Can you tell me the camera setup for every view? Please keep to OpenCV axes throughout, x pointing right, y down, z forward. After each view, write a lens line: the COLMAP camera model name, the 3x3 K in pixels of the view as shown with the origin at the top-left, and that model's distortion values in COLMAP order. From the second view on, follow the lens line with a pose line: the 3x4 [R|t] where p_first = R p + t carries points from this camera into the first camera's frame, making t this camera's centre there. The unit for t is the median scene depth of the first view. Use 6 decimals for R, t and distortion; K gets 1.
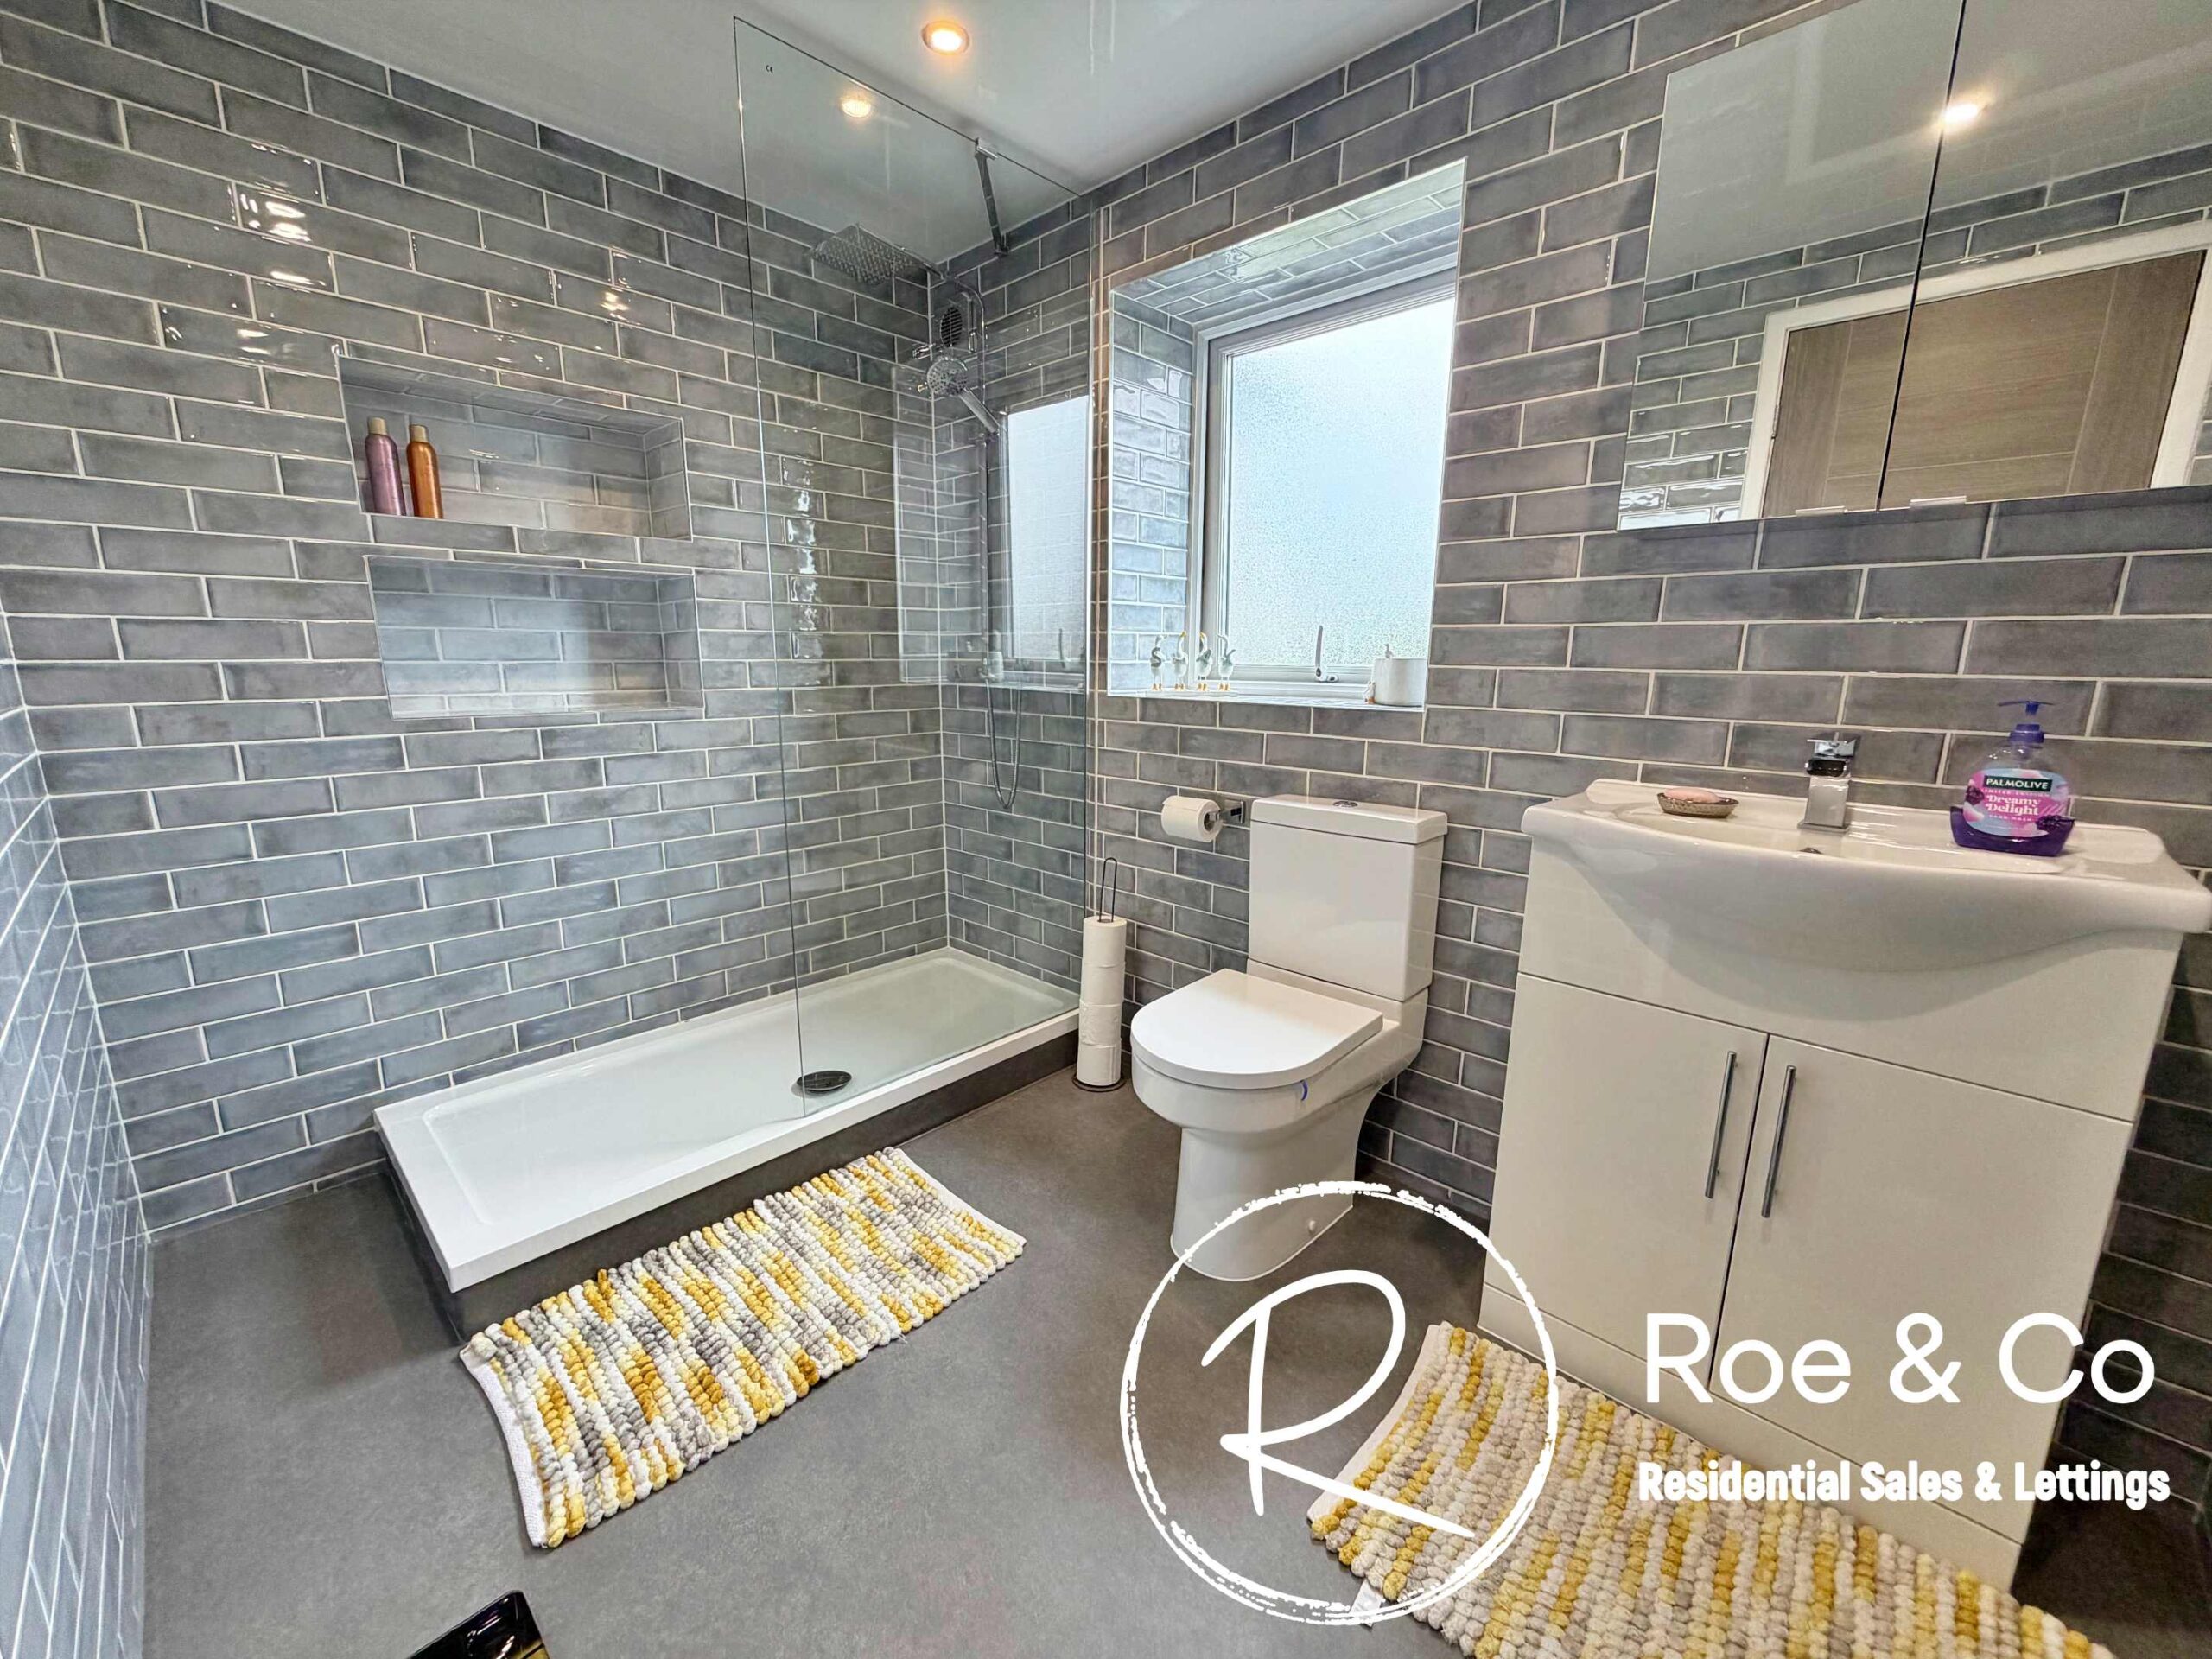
lens RADIAL K [[877.3, 0, 1106.0], [0, 877.3, 829.5], [0, 0, 1]] dist [0.001933, 0.000264]
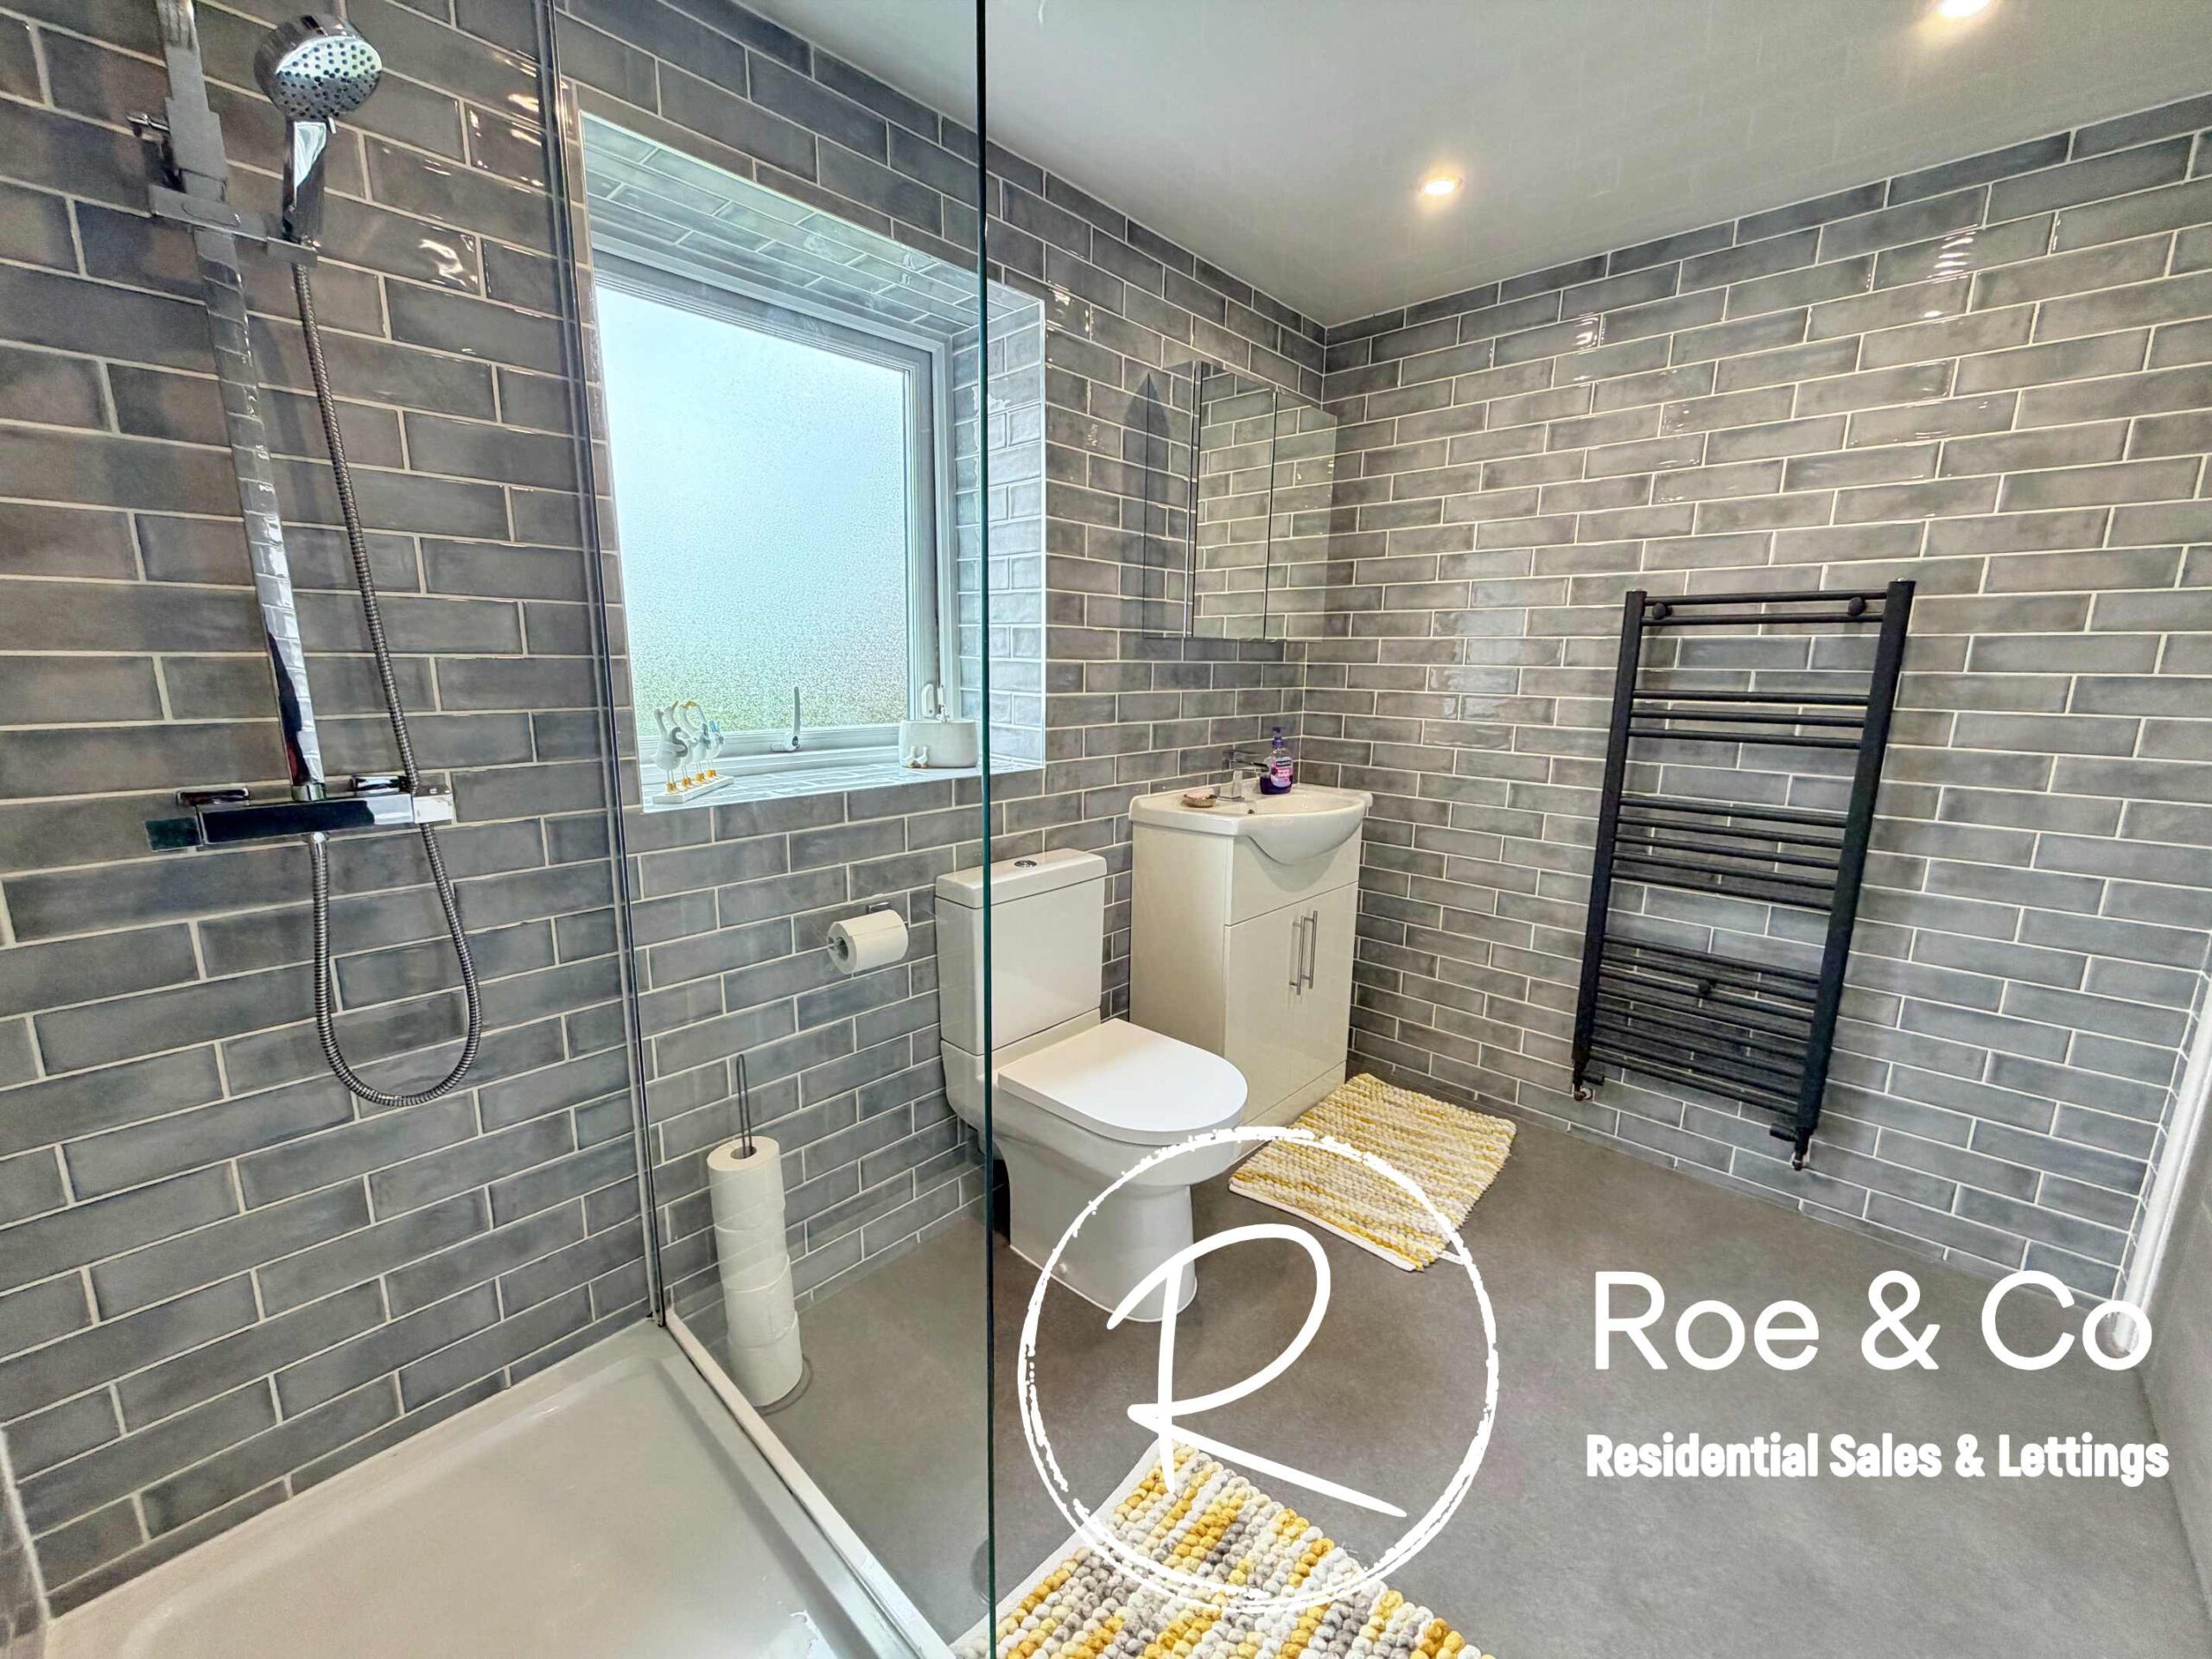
lens RADIAL K [[877.3, 0, 1106.0], [0, 877.3, 829.5], [0, 0, 1]] dist [0.001933, 0.000264]
pose [[0.002423, -0.203211, 0.979132, -0.829573], [0.183574, 0.962586, 0.199323, -0.287656], [-0.983003, 0.179261, 0.039636, 0.942045]]
